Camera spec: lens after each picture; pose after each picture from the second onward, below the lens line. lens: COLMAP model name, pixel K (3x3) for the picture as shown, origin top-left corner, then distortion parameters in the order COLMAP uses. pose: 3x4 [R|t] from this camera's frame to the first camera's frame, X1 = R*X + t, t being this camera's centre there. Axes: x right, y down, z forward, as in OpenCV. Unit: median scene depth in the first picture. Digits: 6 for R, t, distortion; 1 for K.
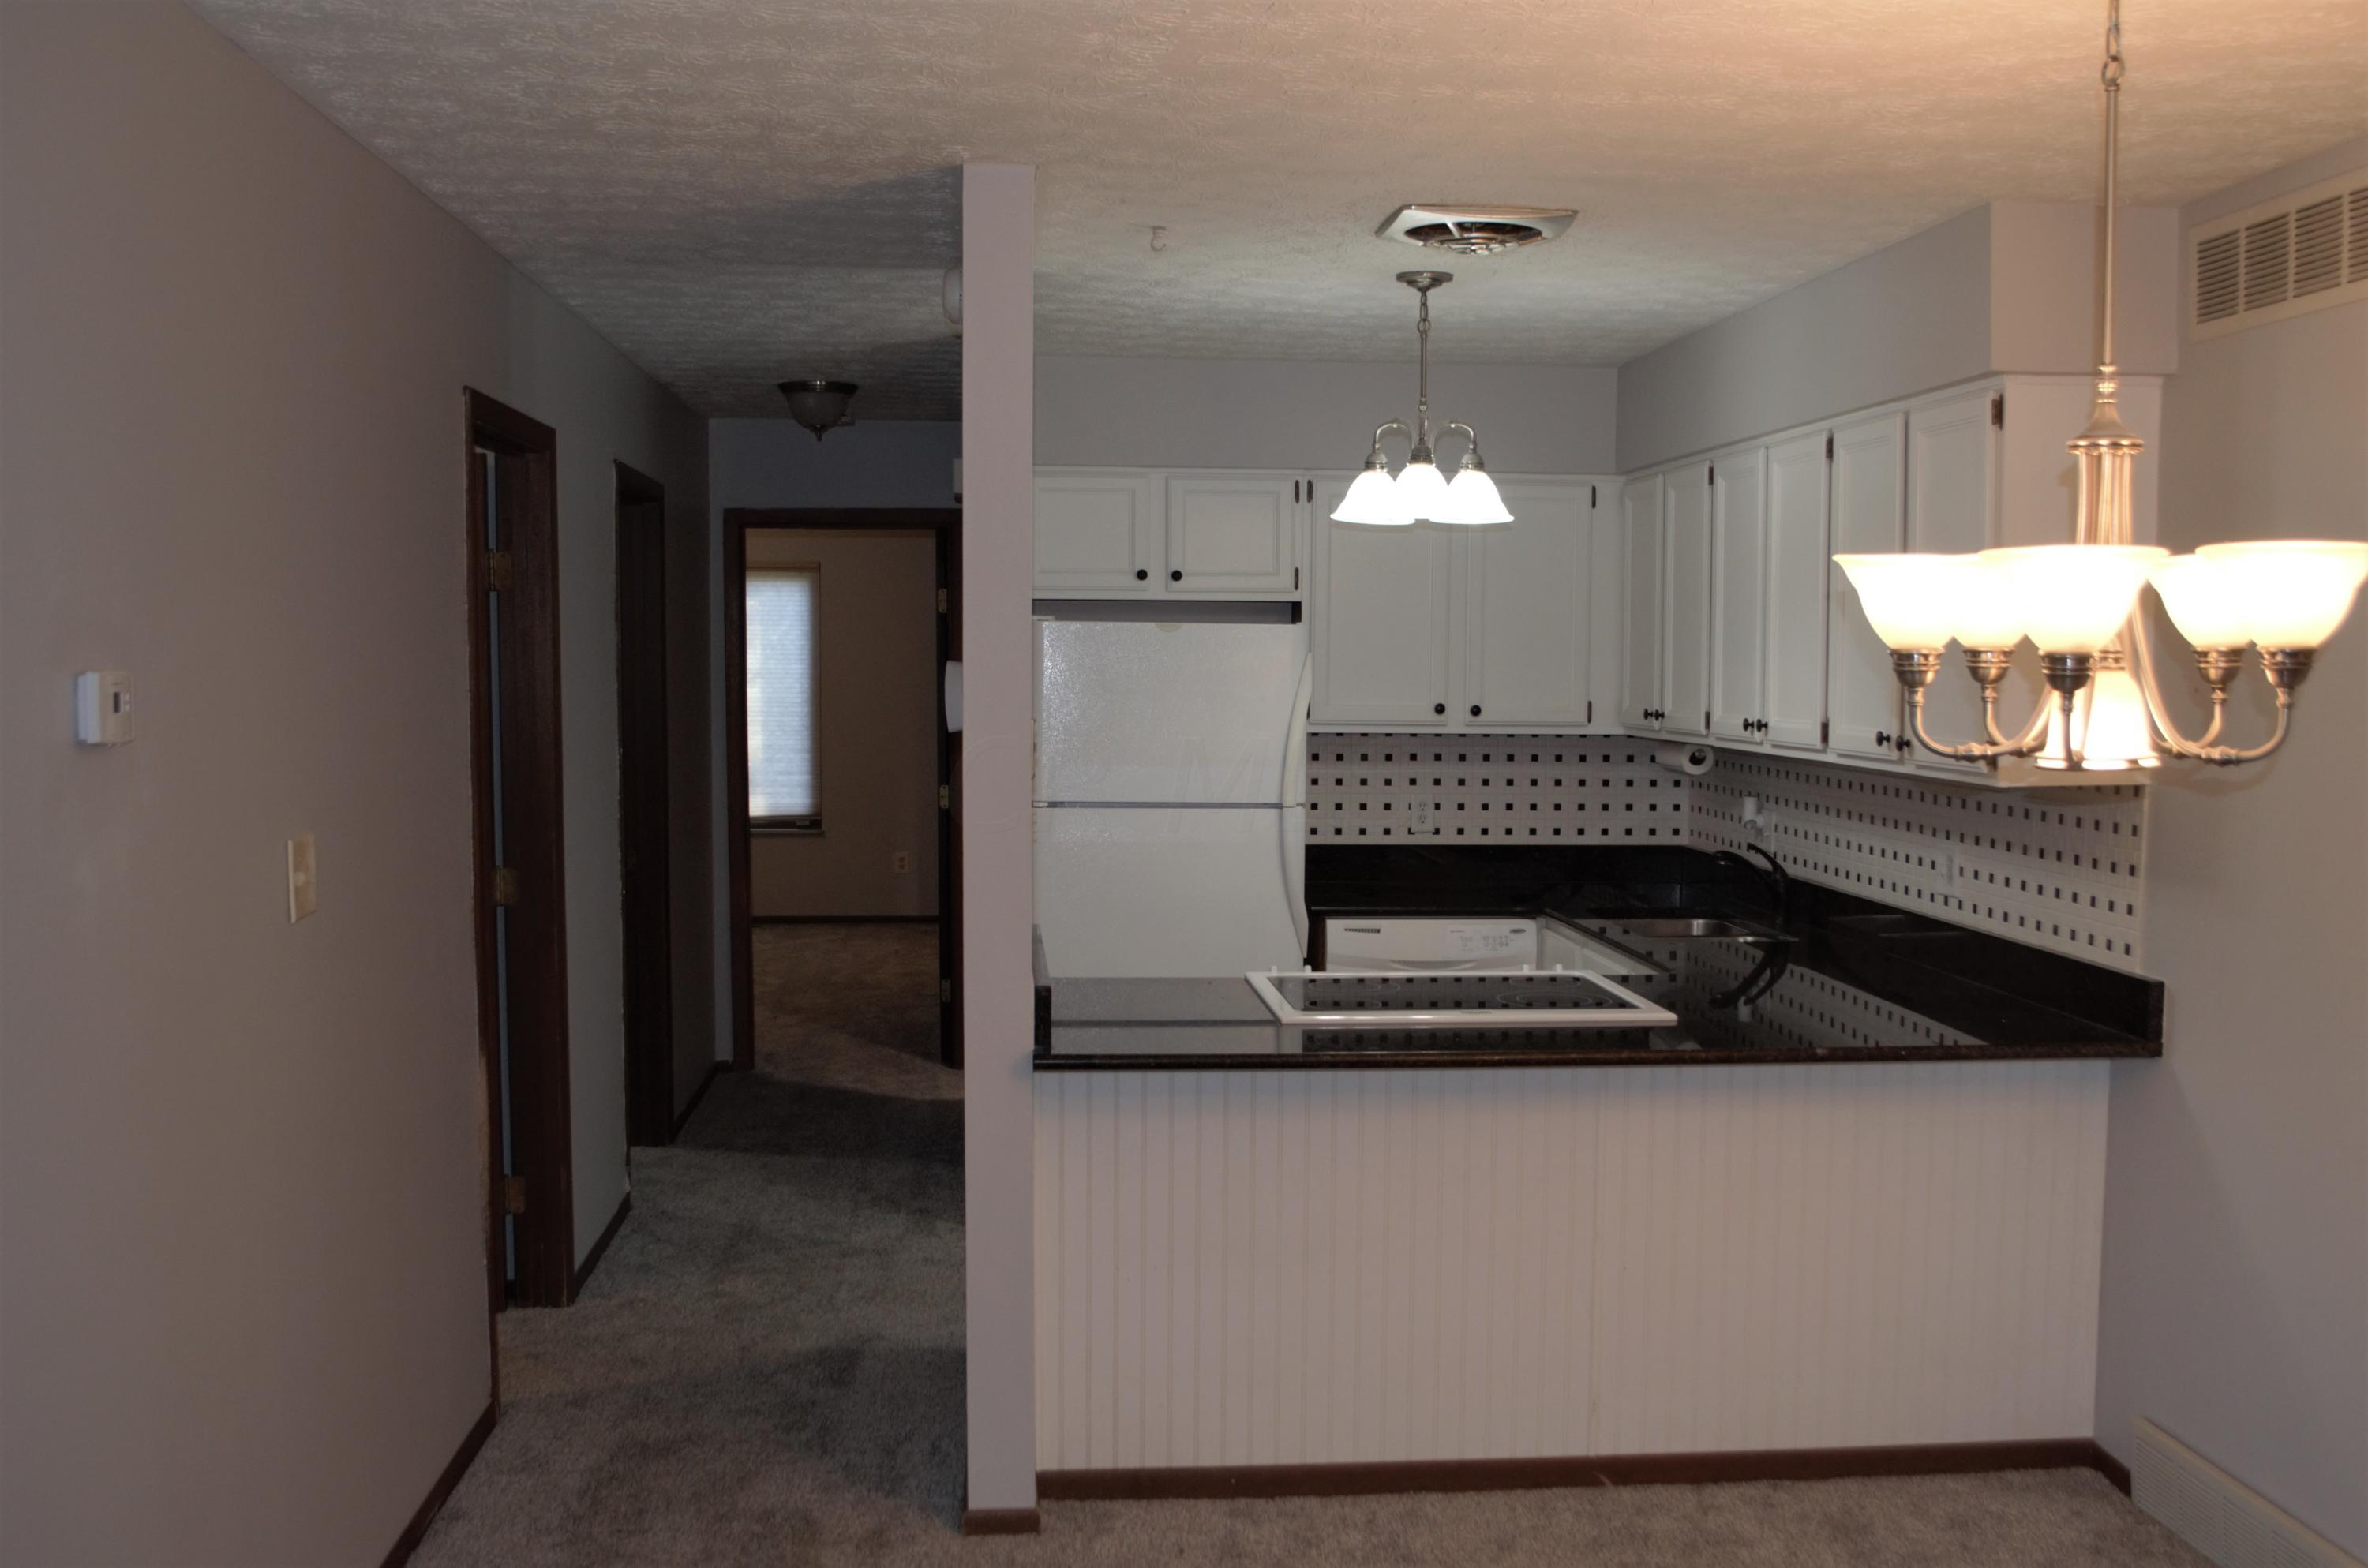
lens RADIAL K [[2232.0, 0, 1184.6], [0, 2232.0, 802.3], [0, 0, 1]] dist [-0.060689, -0.005789]
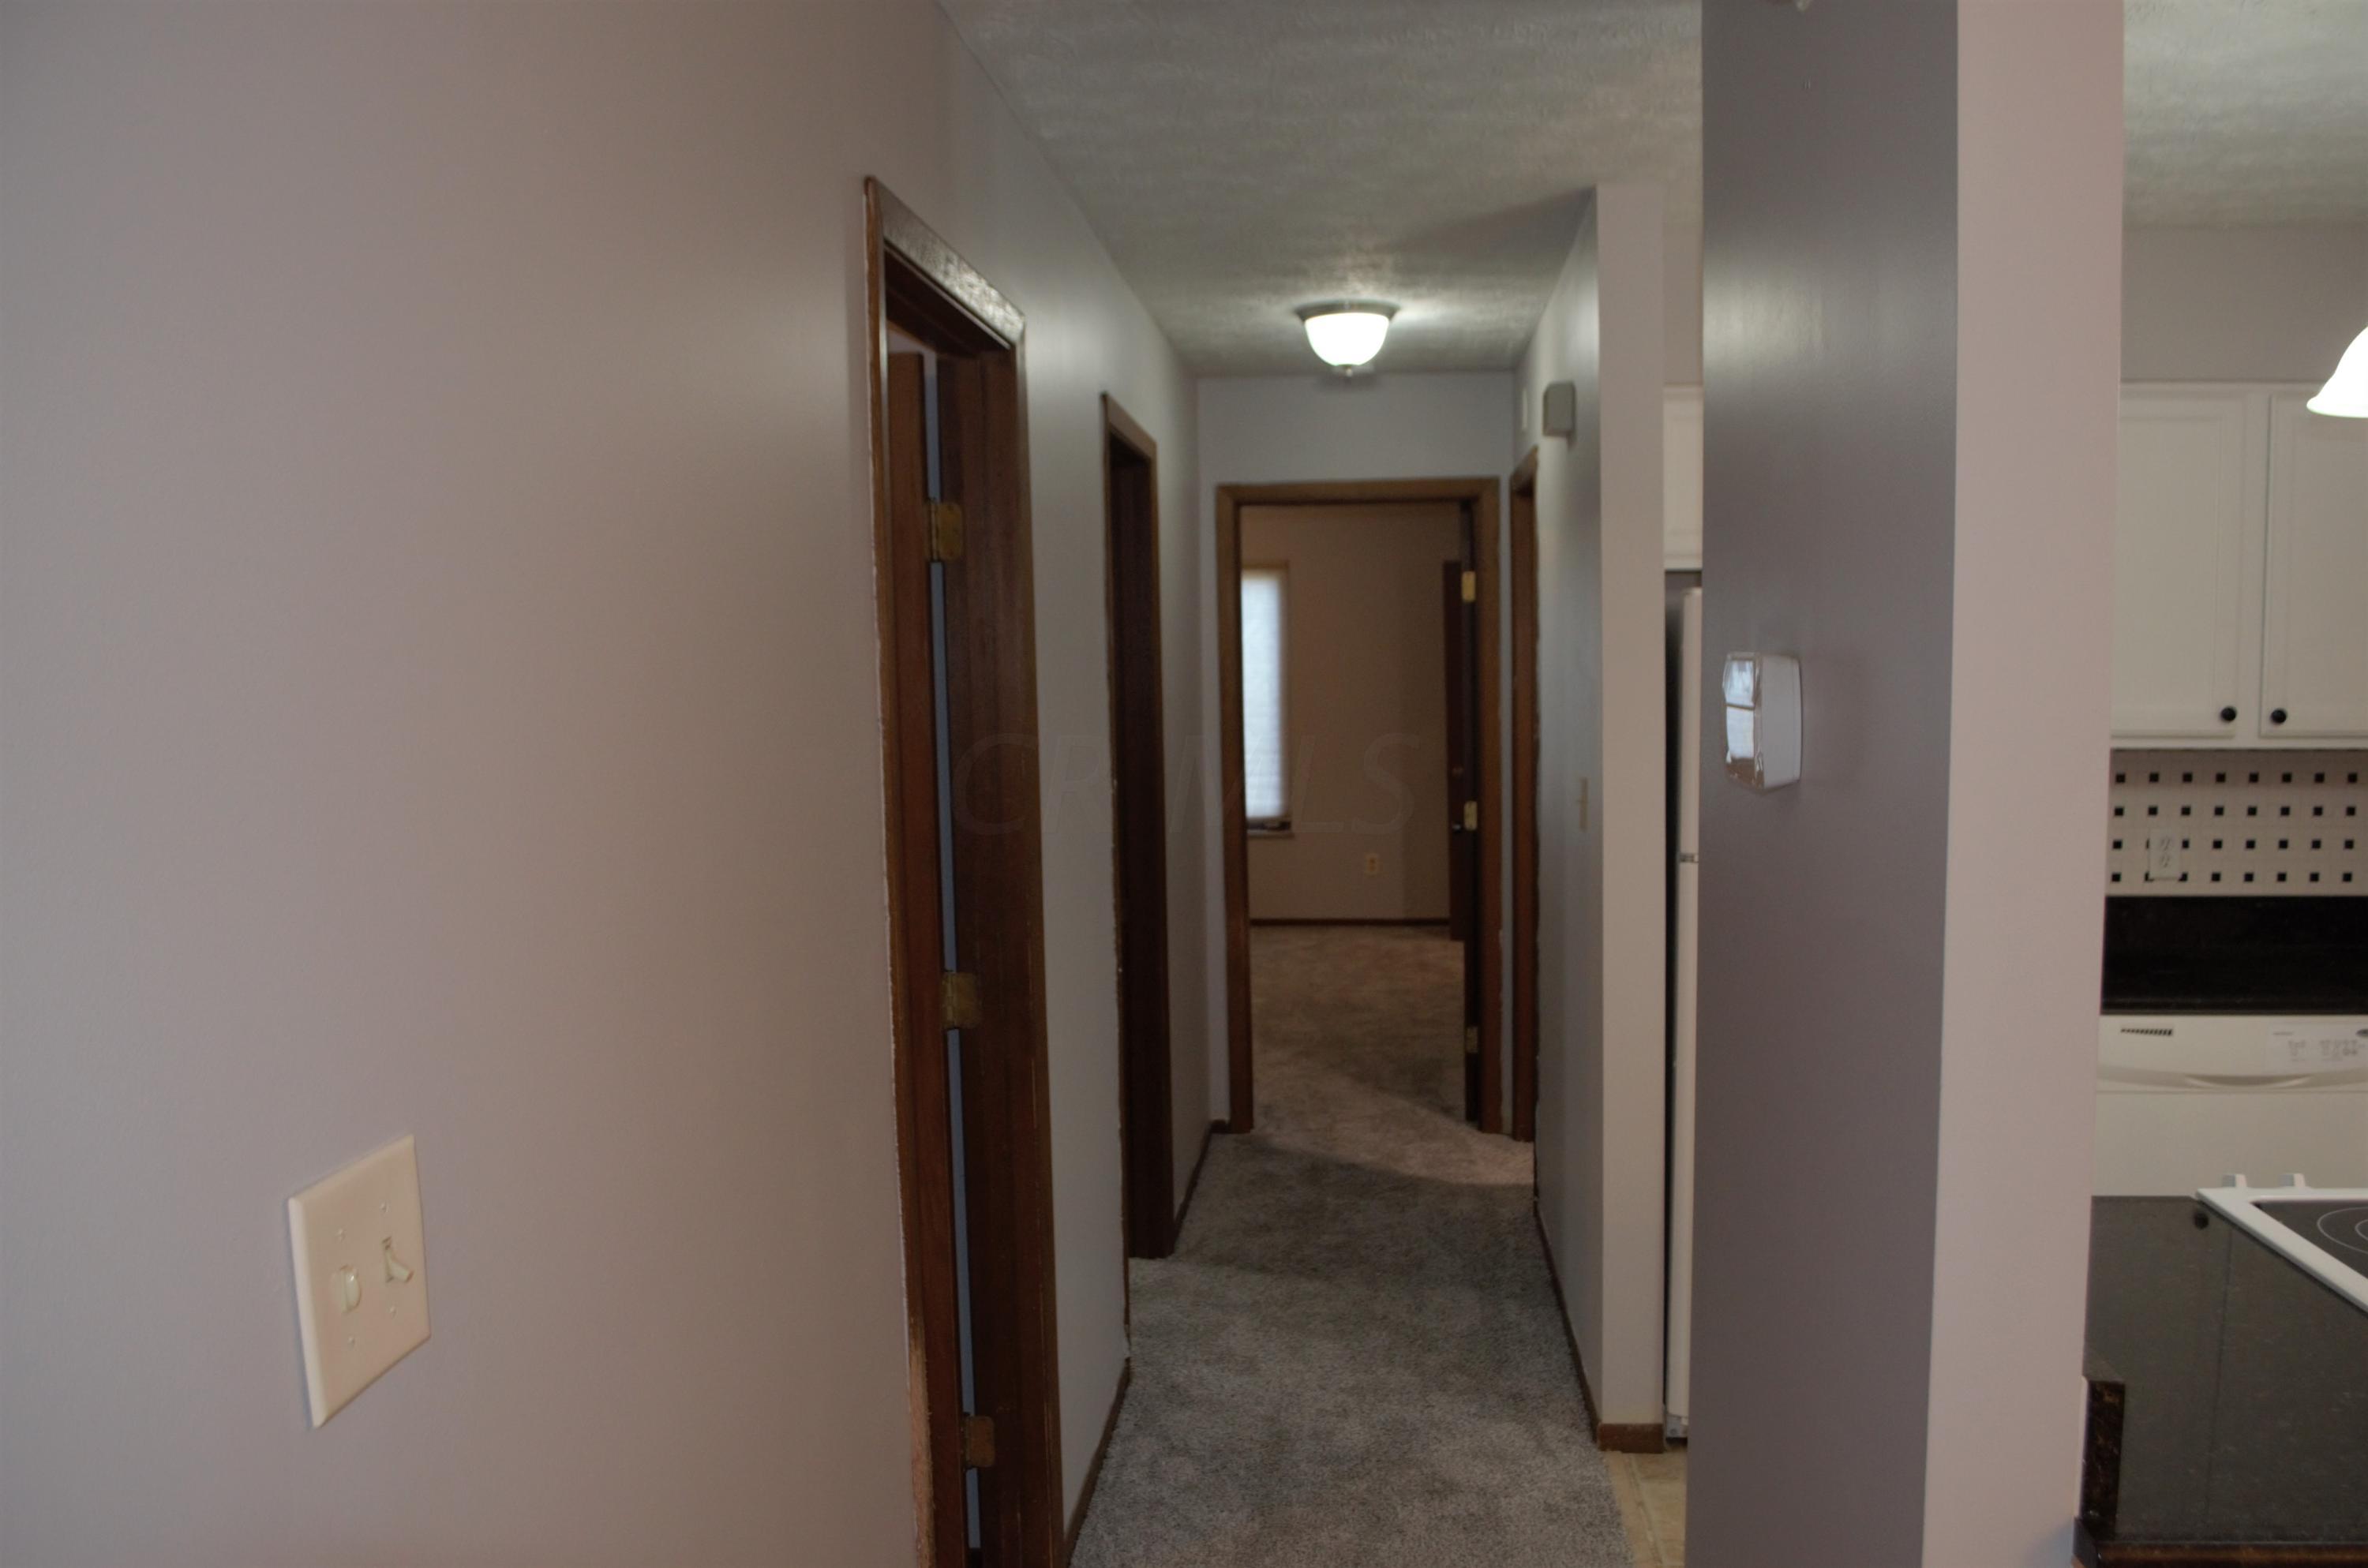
lens RADIAL K [[1846.7, 0, 1226.1], [0, 1846.7, 842.0], [0, 0, 1]] dist [-0.083292, 0.001888]
pose [[0.985761, -0.001925, -0.168141, -0.106237], [0.007944, 0.999351, 0.035131, -0.023715], [0.167964, -0.035966, 0.985137, 0.373272]]
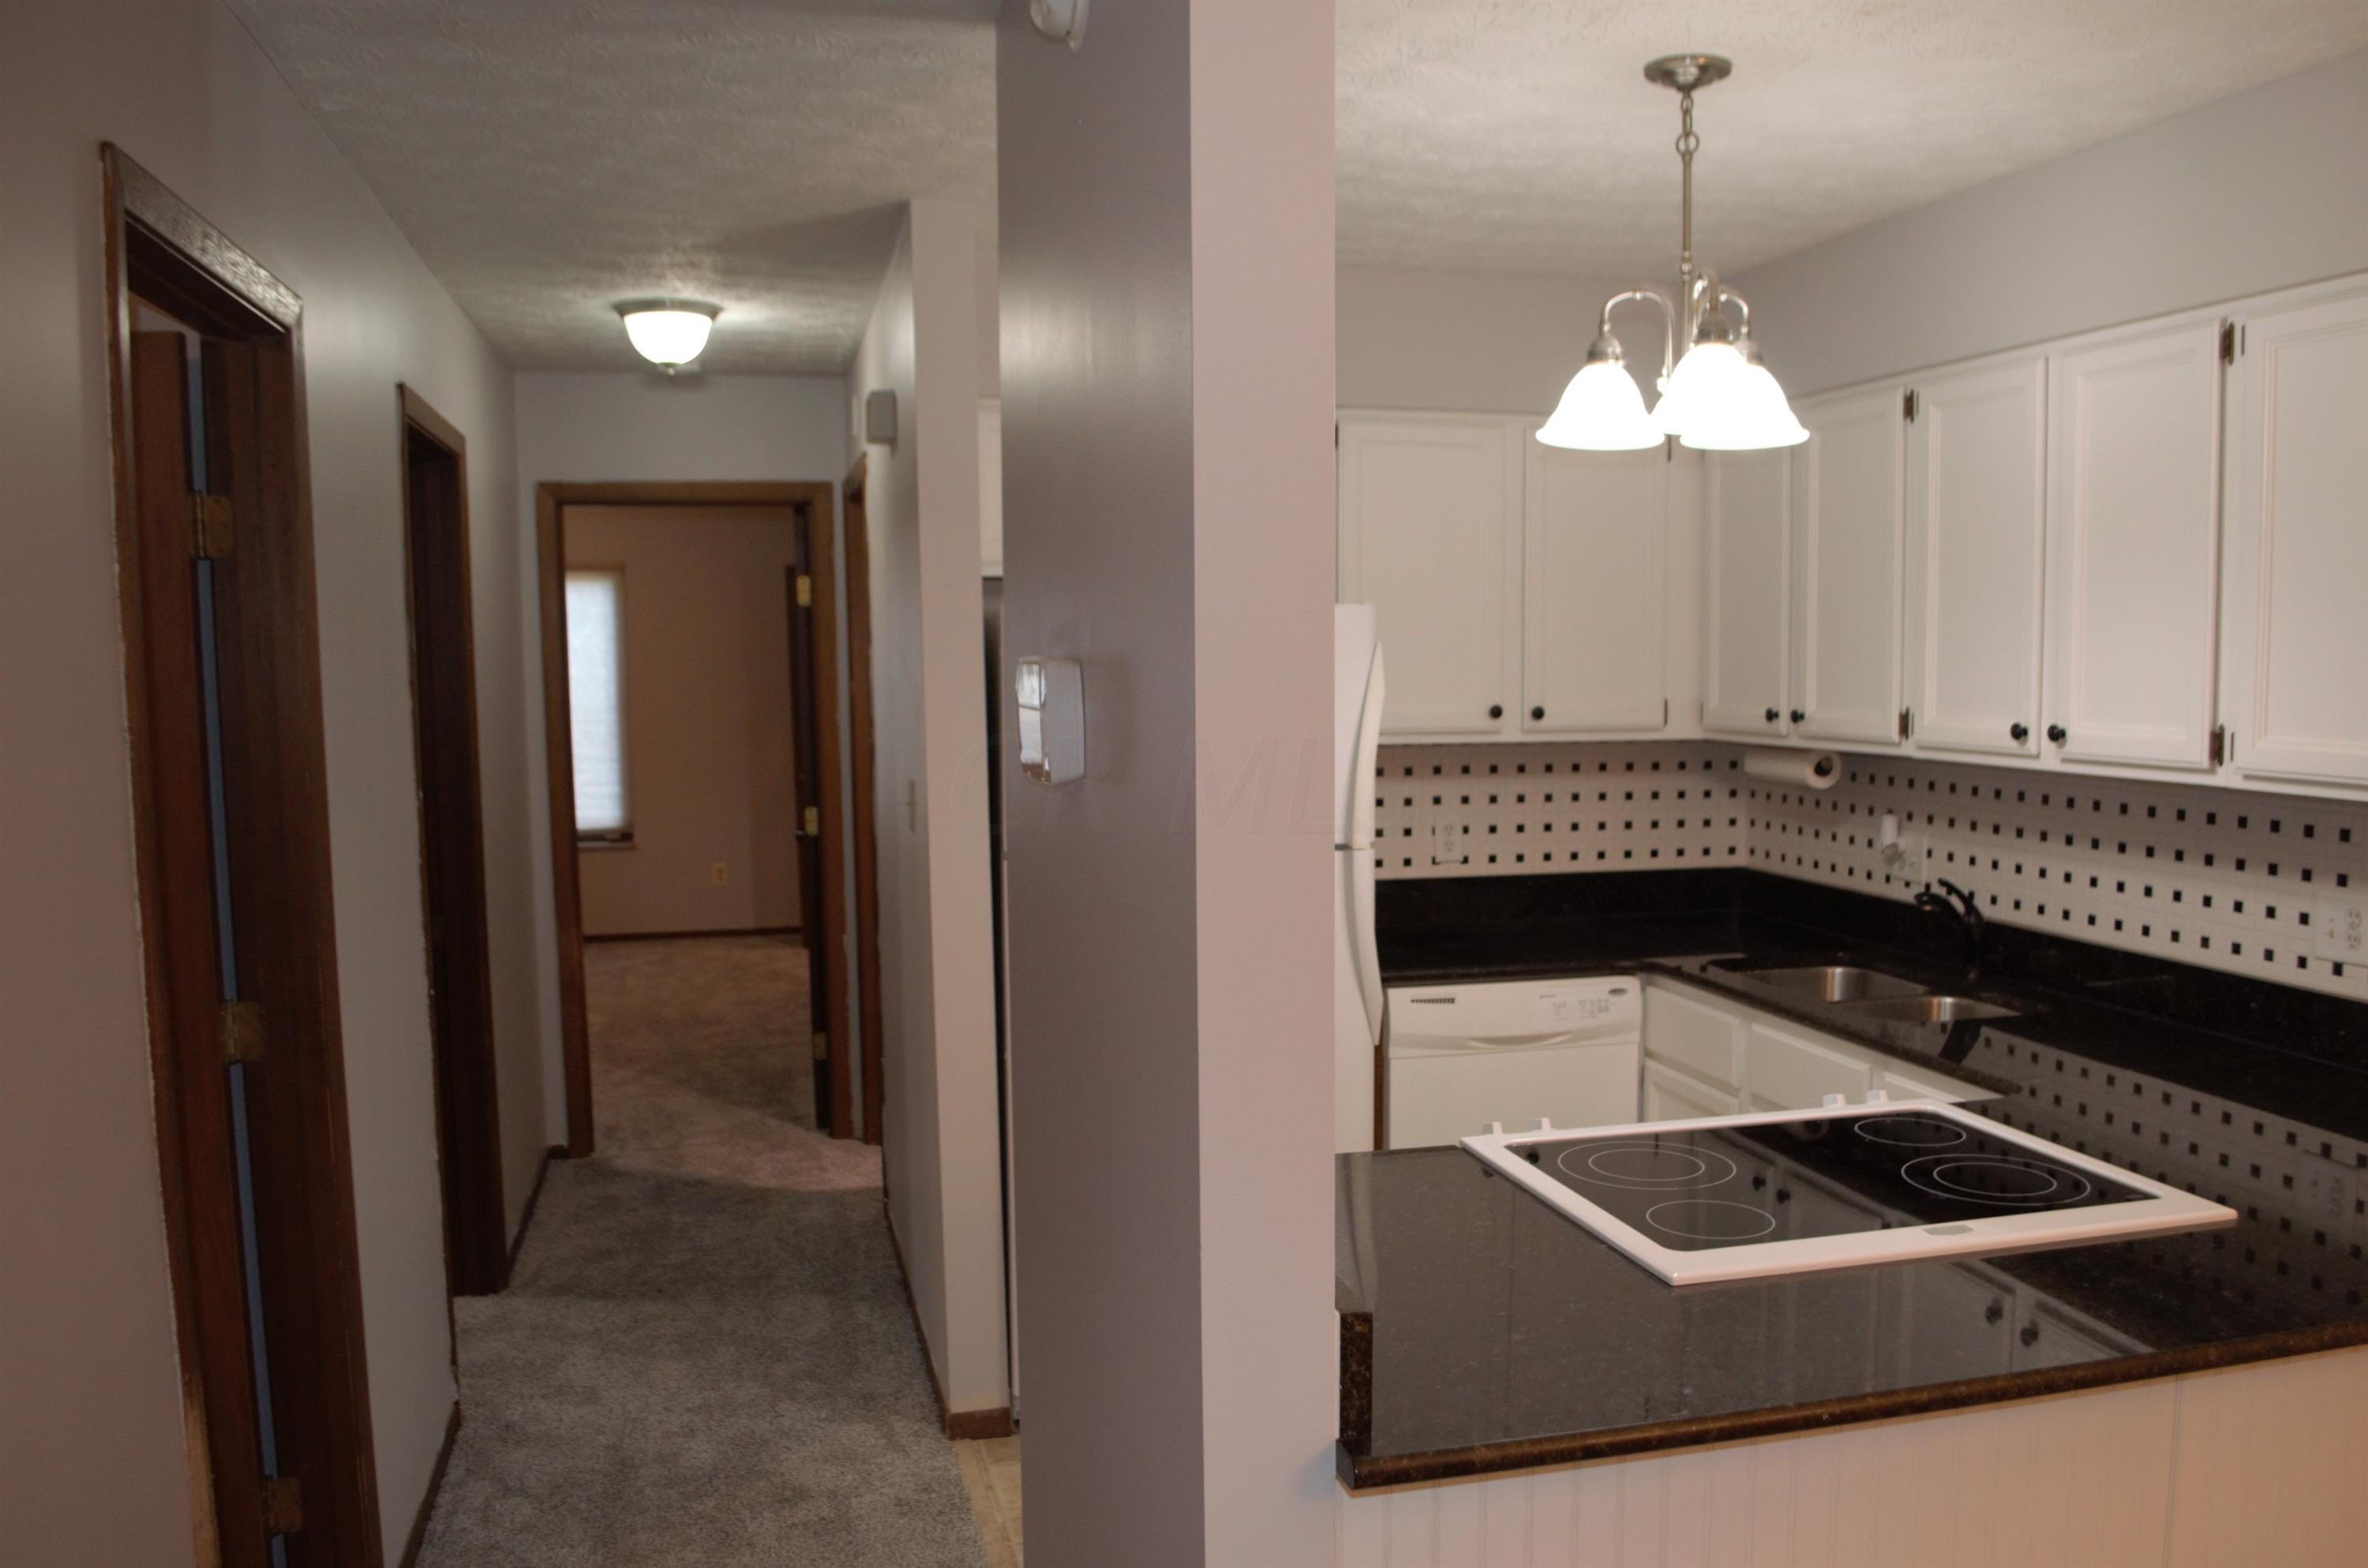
lens RADIAL K [[1847.6, 0, 1226.7], [0, 1847.6, 827.8], [0, 0, 1]] dist [-0.087164, 0.011072]
pose [[0.984488, -0.029458, 0.172960, -0.095550], [0.024589, 0.999241, 0.030225, -0.022724], [-0.173719, -0.025503, 0.984465, 0.365687]]
